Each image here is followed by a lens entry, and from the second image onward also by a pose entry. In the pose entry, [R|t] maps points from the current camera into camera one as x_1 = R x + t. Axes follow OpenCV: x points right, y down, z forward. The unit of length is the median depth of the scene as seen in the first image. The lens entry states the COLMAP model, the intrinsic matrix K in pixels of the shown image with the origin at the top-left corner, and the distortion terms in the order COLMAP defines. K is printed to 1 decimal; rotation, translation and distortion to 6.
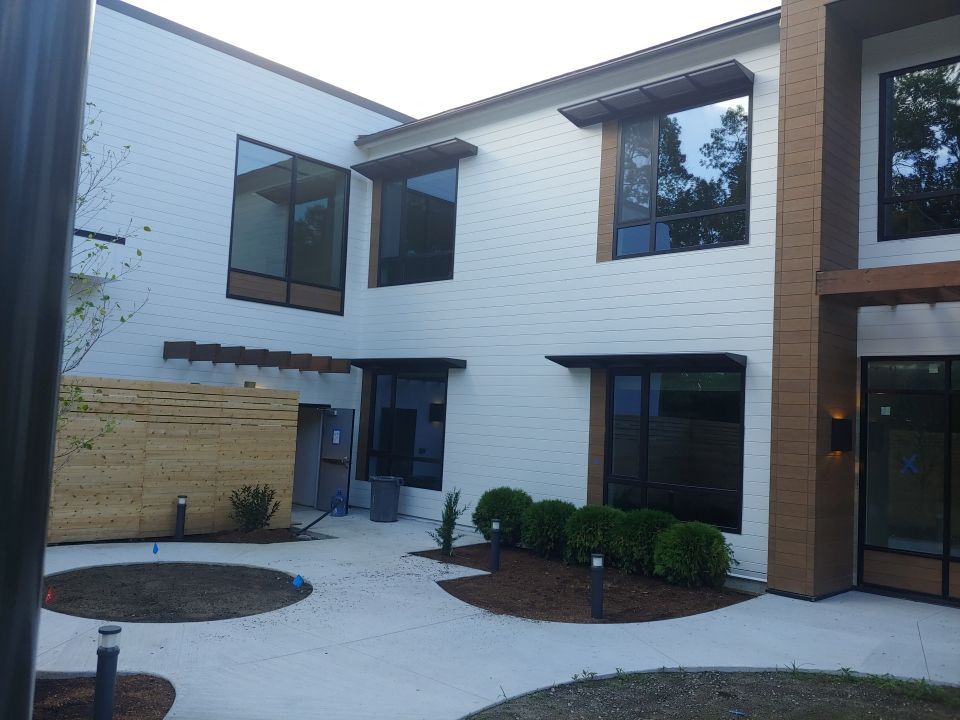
lens RADIAL K [[837.1, 0, 487.6], [0, 837.1, 361.7], [0, 0, 1]] dist [0.071257, -0.141492]
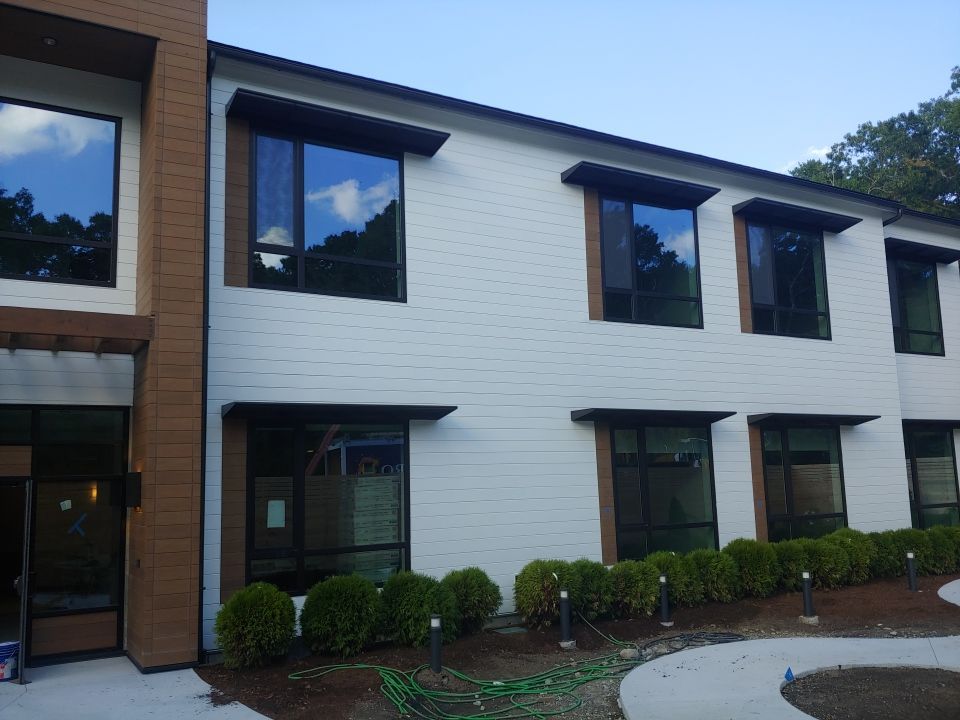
lens RADIAL K [[822.6, 0, 480.0], [0, 822.6, 360.0], [0, 0, 1]] dist [0.009785, 0.004028]
pose [[0.269301, 0.069569, 0.960540, -0.859178], [-0.013715, 0.997563, -0.068406, 0.002008], [-0.962958, 0.005248, 0.269599, 0.848983]]
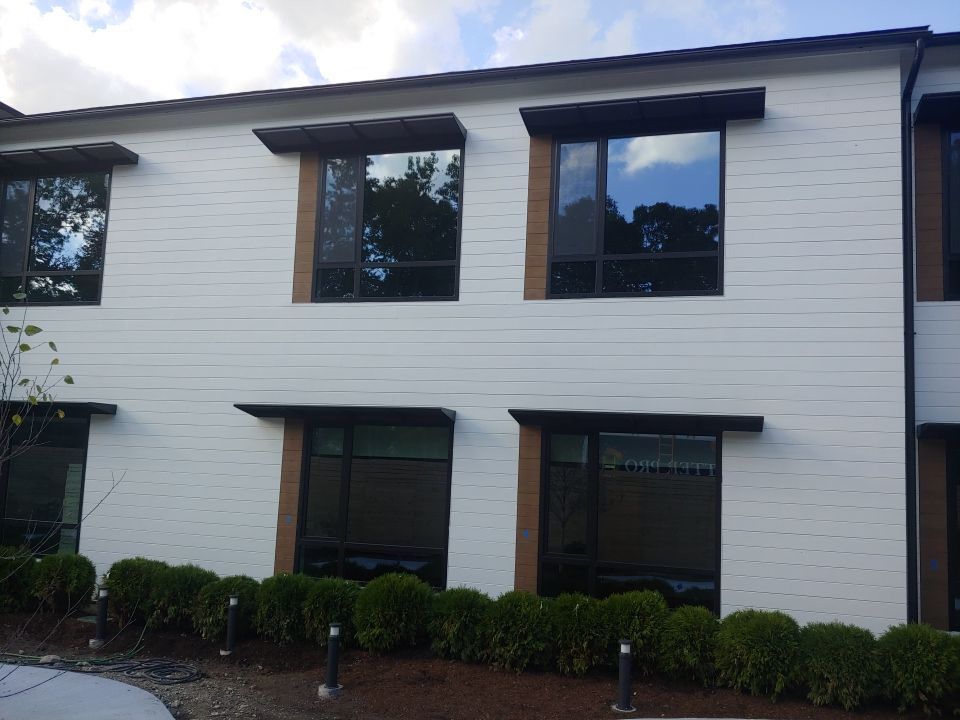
lens RADIAL K [[842.0, 0, 479.9], [0, 842.0, 372.5], [0, 0, 1]] dist [0.005948, -0.007788]
pose [[0.883571, 0.051861, 0.465417, -0.109034], [-0.029878, 0.998067, -0.054491, 0.000646], [-0.467344, 0.034241, 0.883412, 0.105080]]
